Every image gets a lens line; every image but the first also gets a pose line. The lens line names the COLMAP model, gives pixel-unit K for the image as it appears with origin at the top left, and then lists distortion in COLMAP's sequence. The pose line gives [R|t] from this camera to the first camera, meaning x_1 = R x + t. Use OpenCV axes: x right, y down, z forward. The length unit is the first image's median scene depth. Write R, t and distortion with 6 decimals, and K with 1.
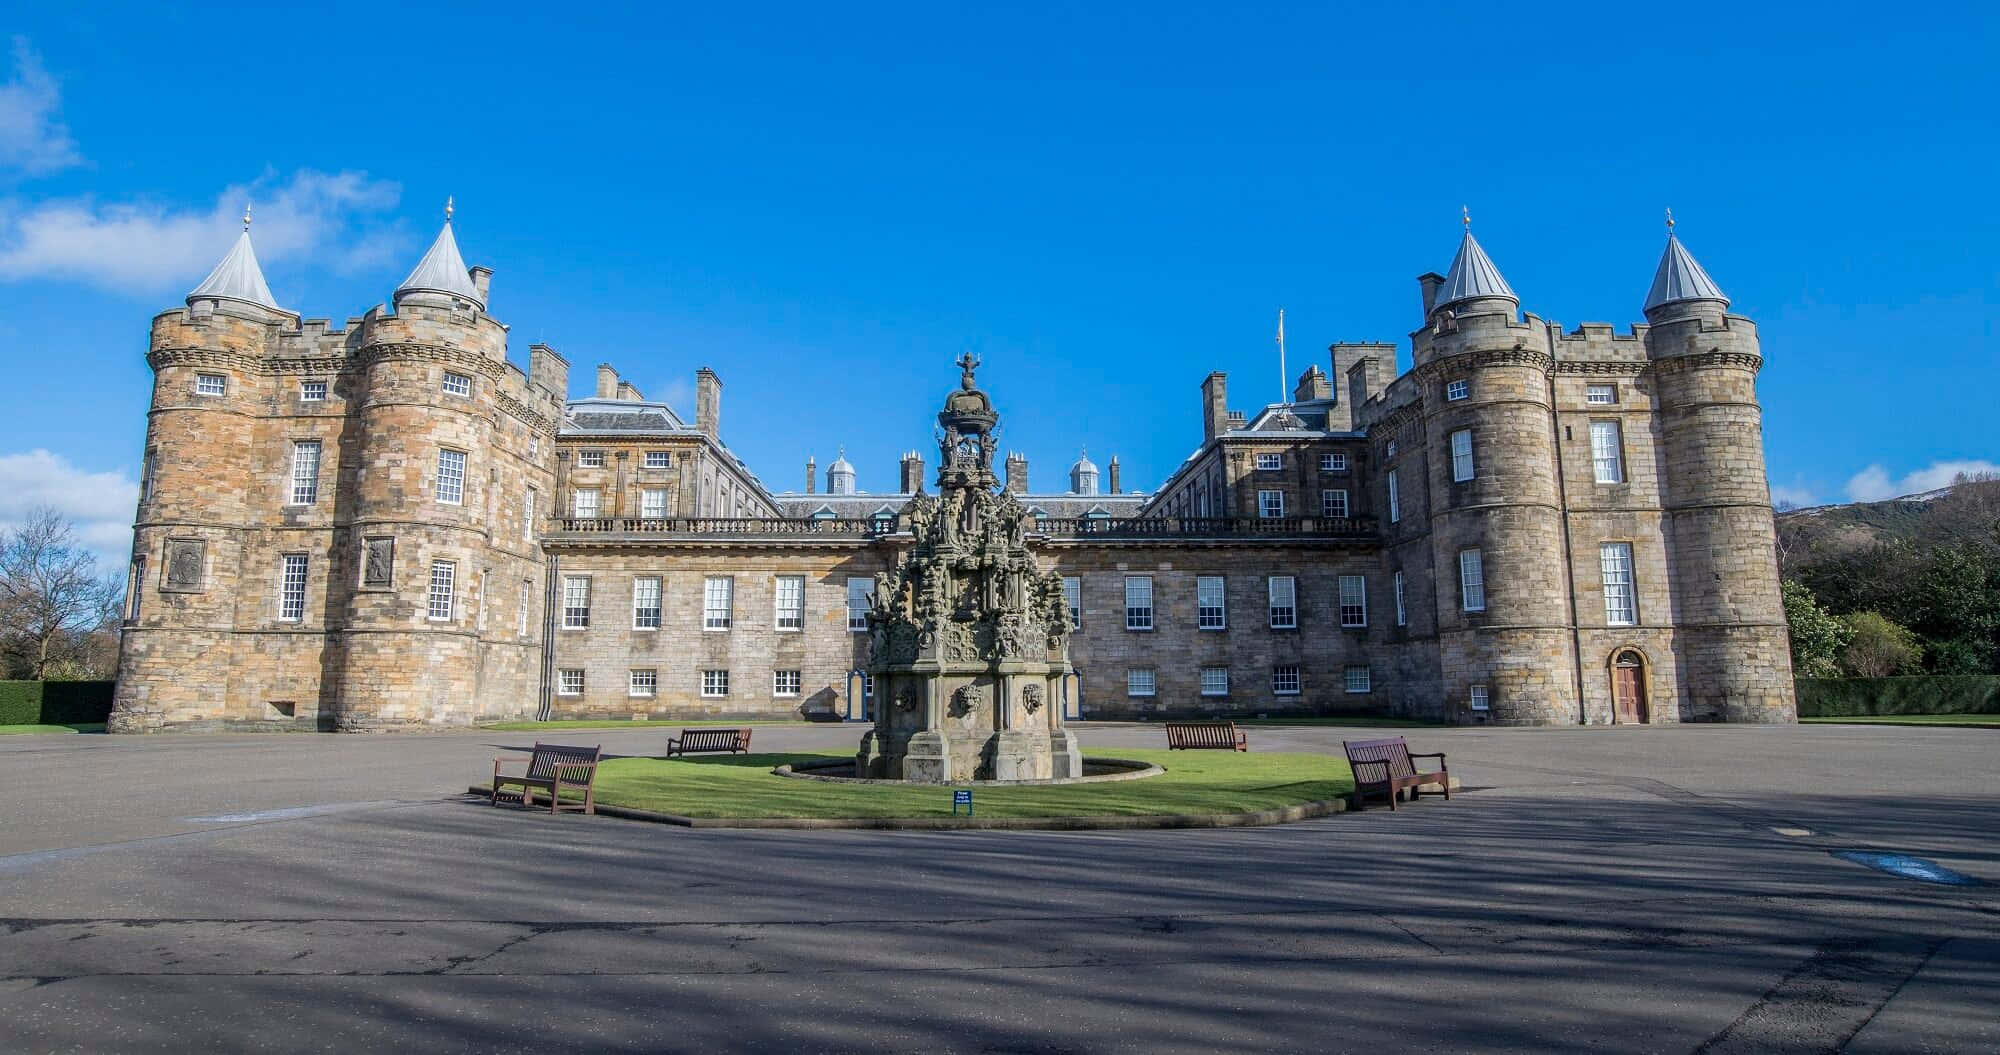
lens RADIAL K [[1085.0, 0, 1001.5], [0, 1085.0, 513.5], [0, 0, 1]] dist [-0.080806, 0.036708]
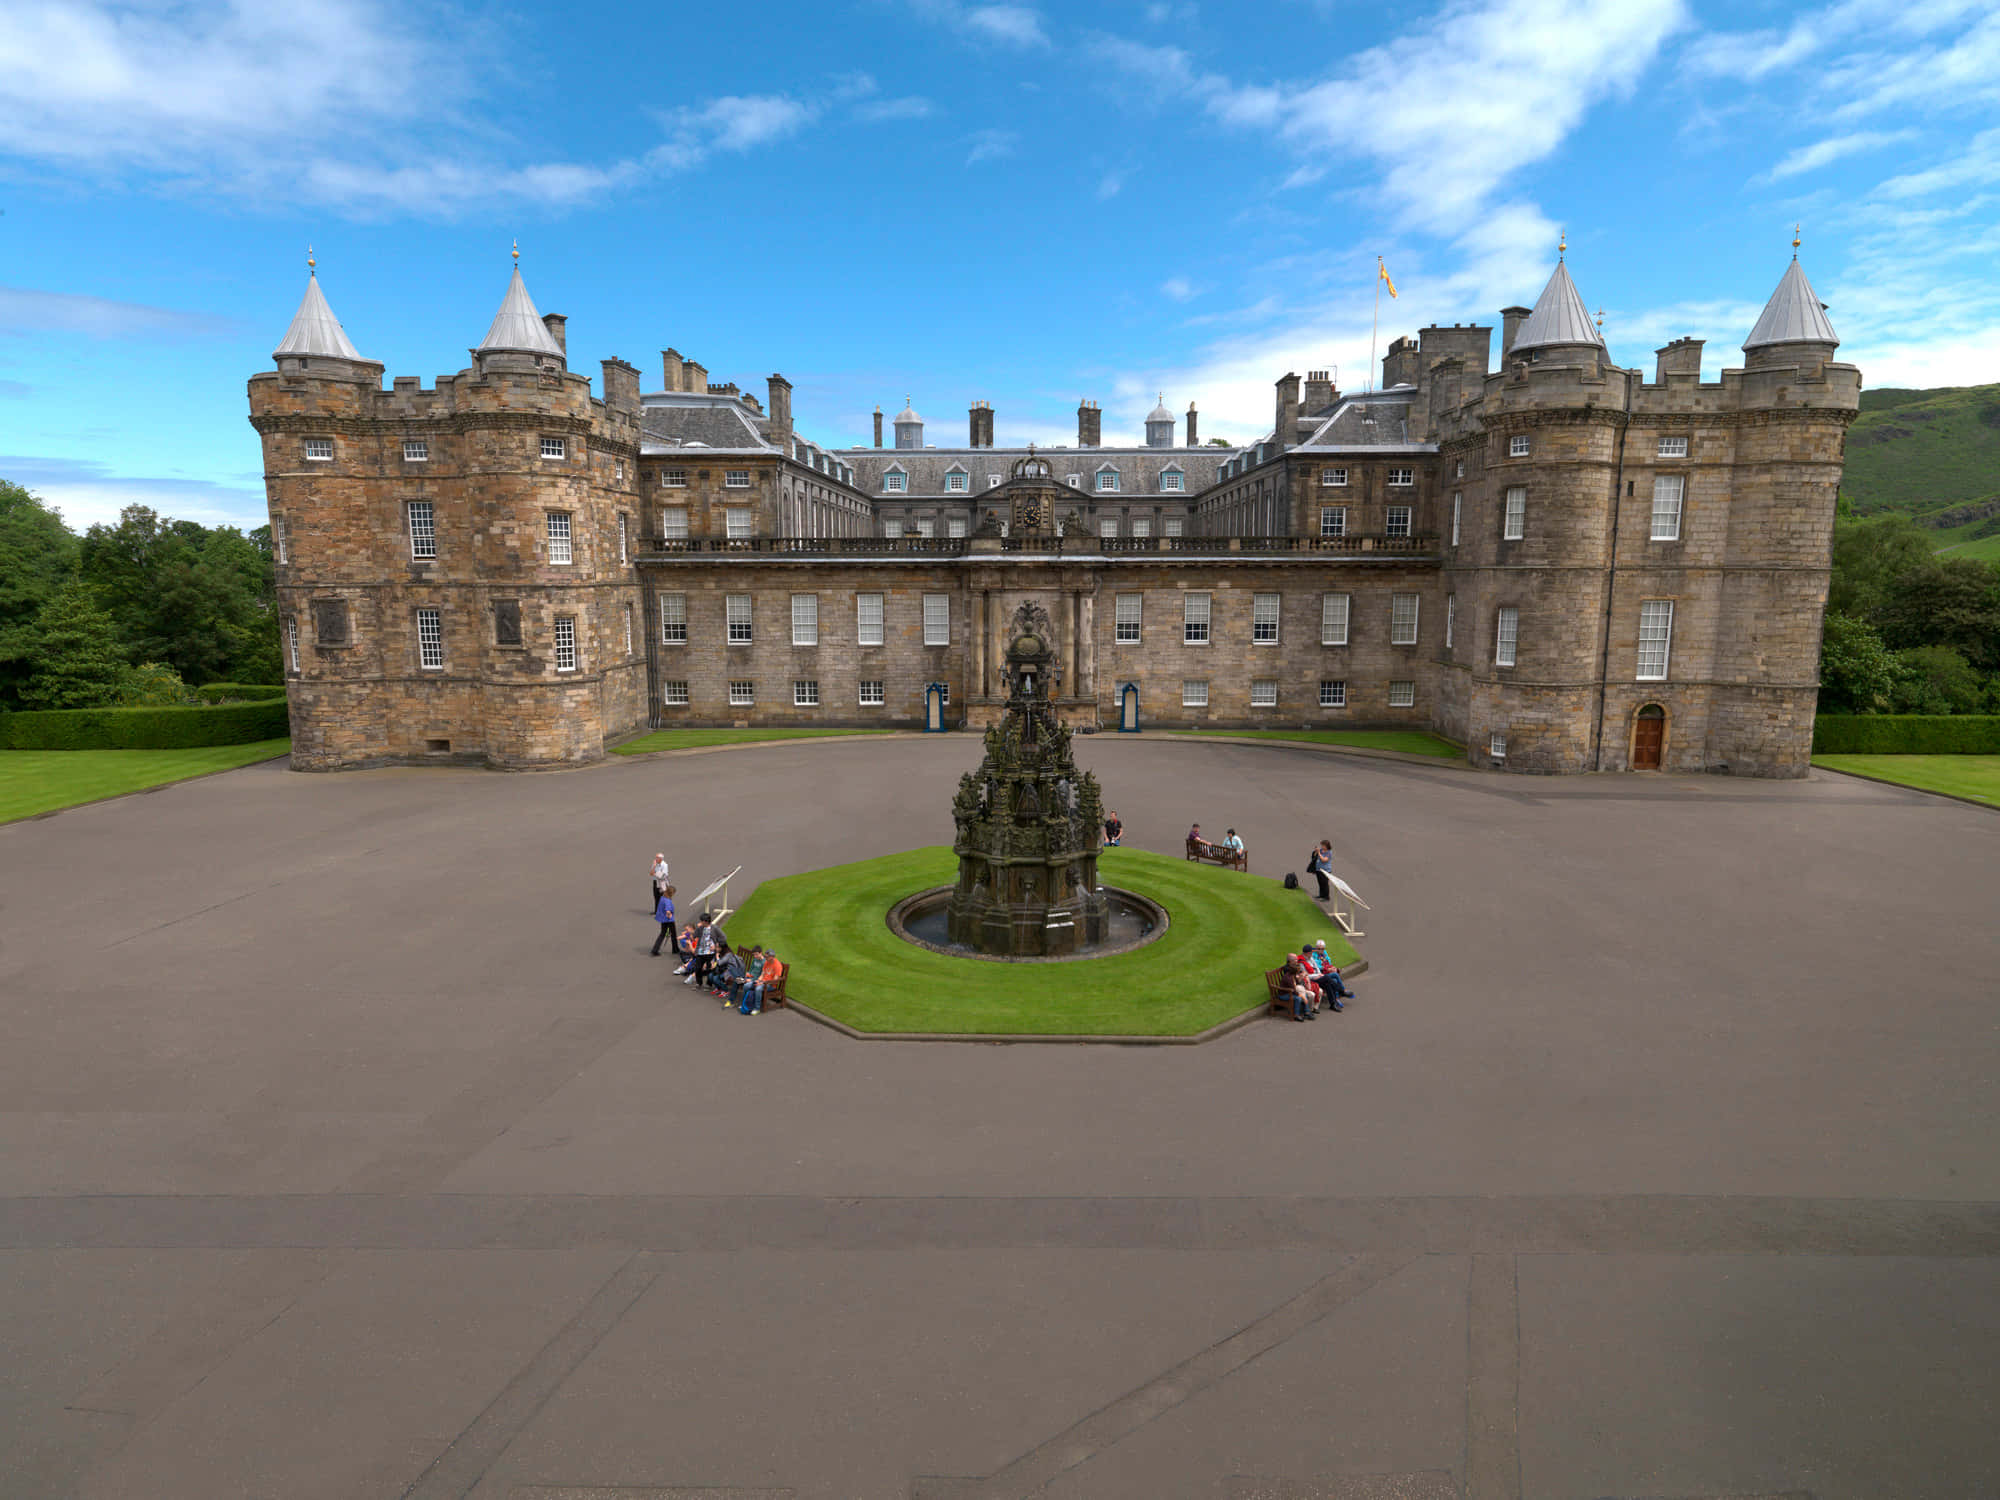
lens RADIAL K [[1157.8, 0, 1007.7], [0, 1157.8, 740.6], [0, 0, 1]] dist [0.003698, 0.001945]
pose [[0.998274, 0.014558, -0.056898, 0.010133], [0.003748, 0.951029, 0.309078, -0.195913], [0.058612, -0.308757, 0.949333, -0.156614]]
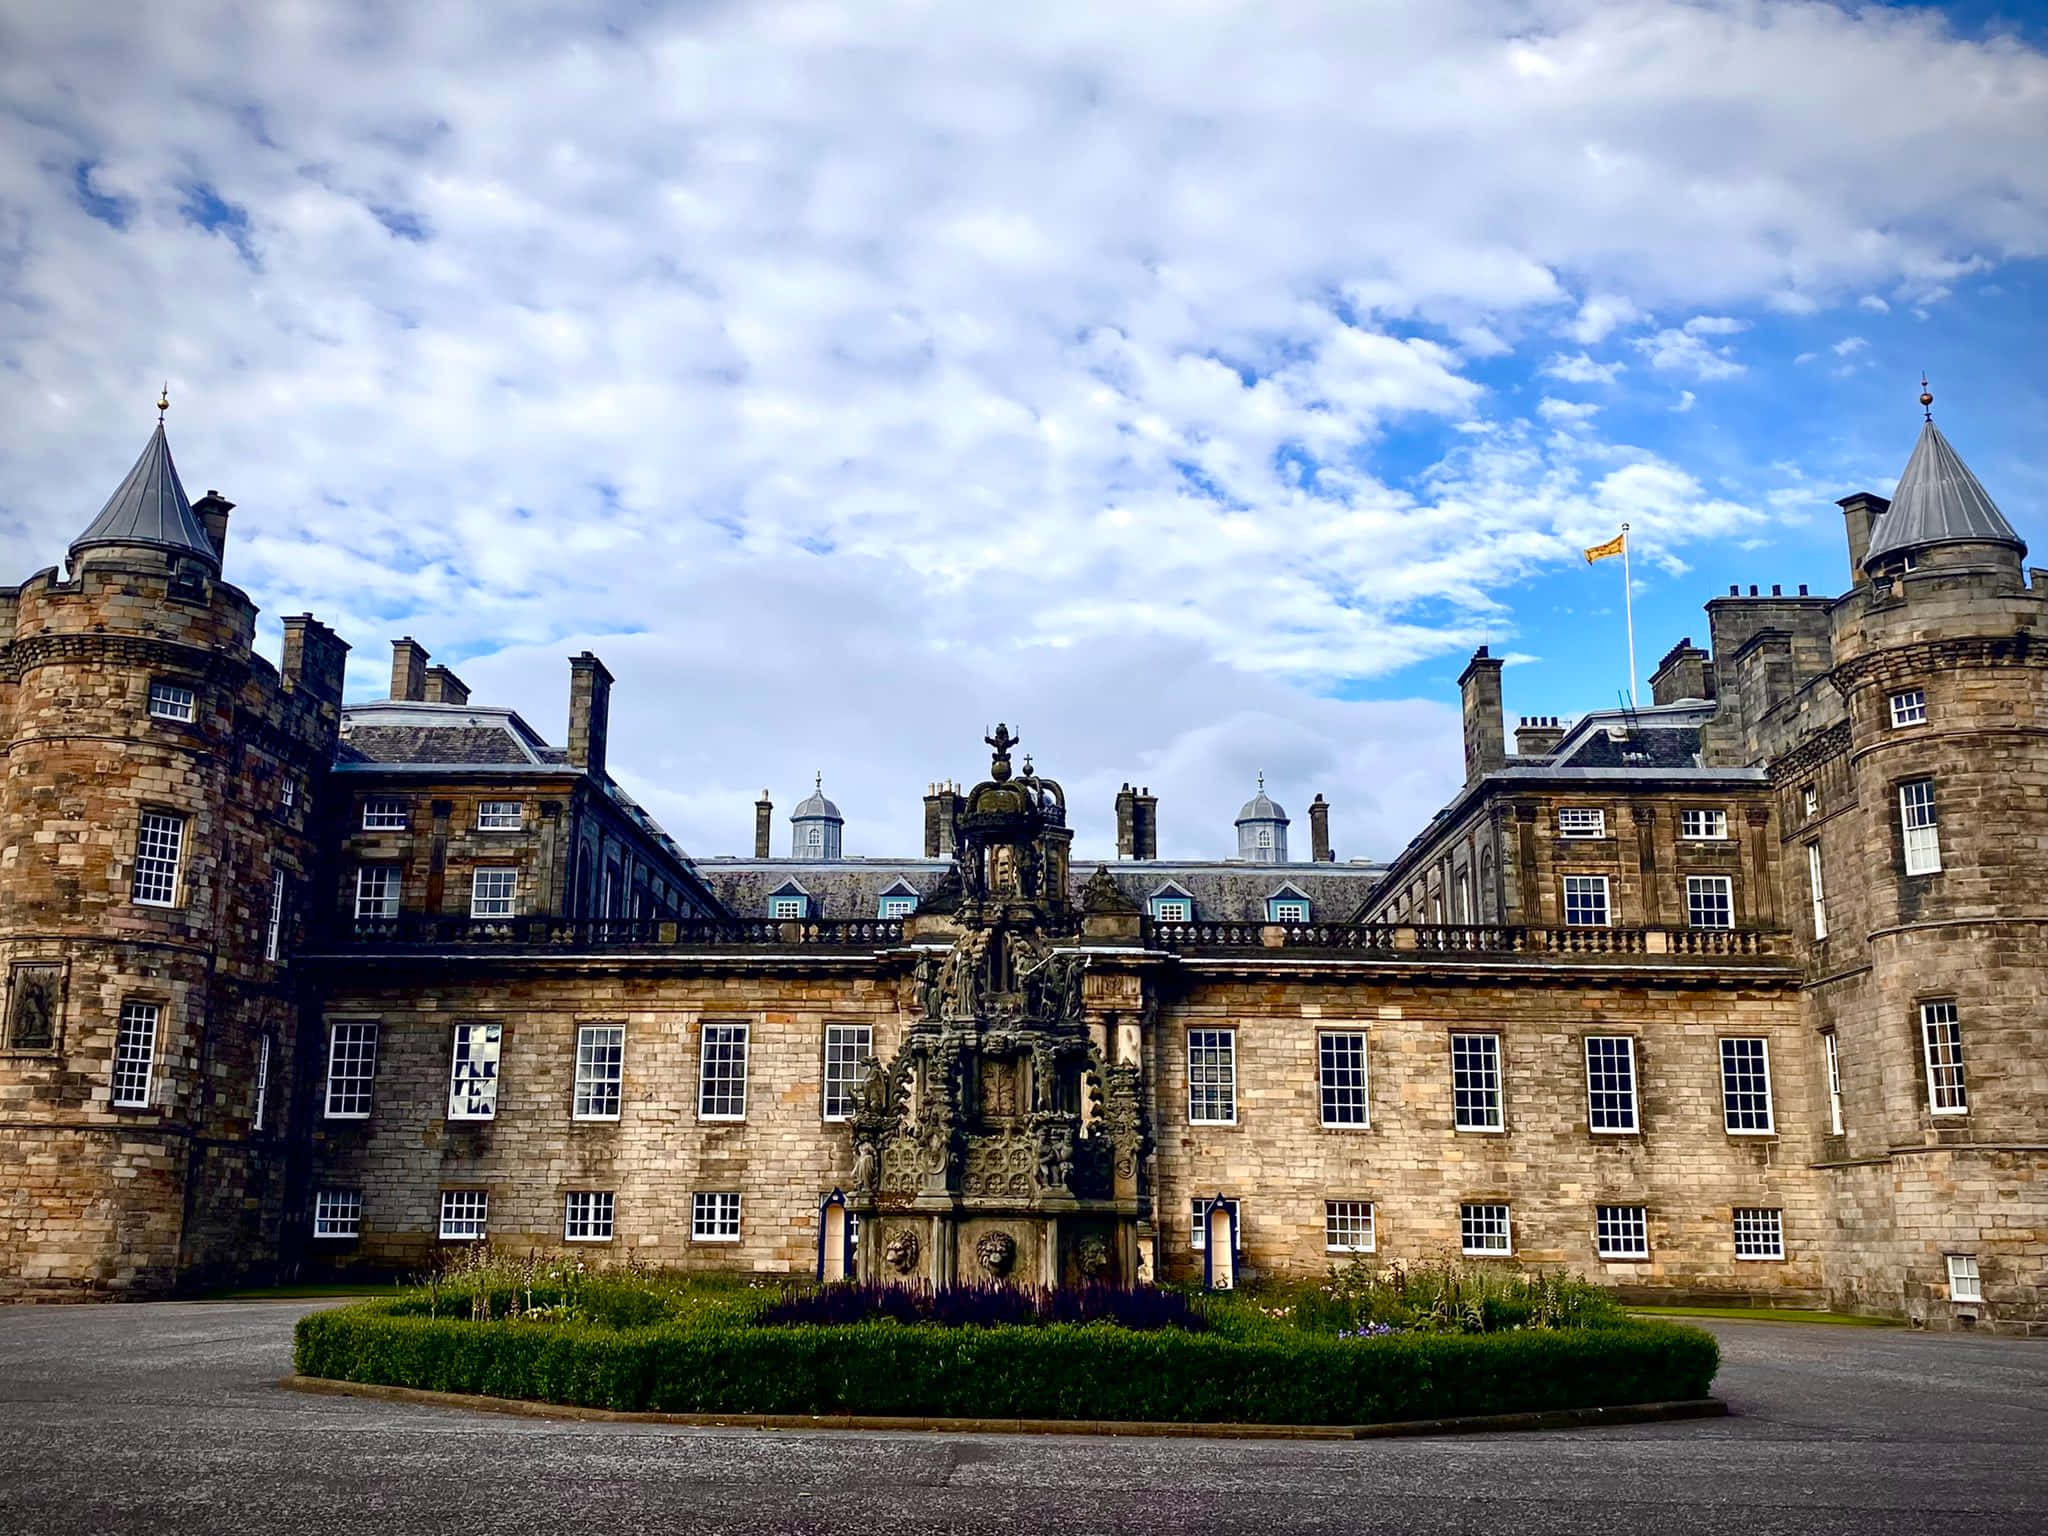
lens RADIAL K [[2115.6, 0, 956.0], [0, 2115.6, 656.1], [0, 0, 1]] dist [0.140214, -0.315637]
pose [[0.996720, -0.002048, -0.080906, 0.022265], [-0.005906, 0.995173, -0.097954, -0.032108], [0.080716, 0.098111, 0.991897, -0.158018]]
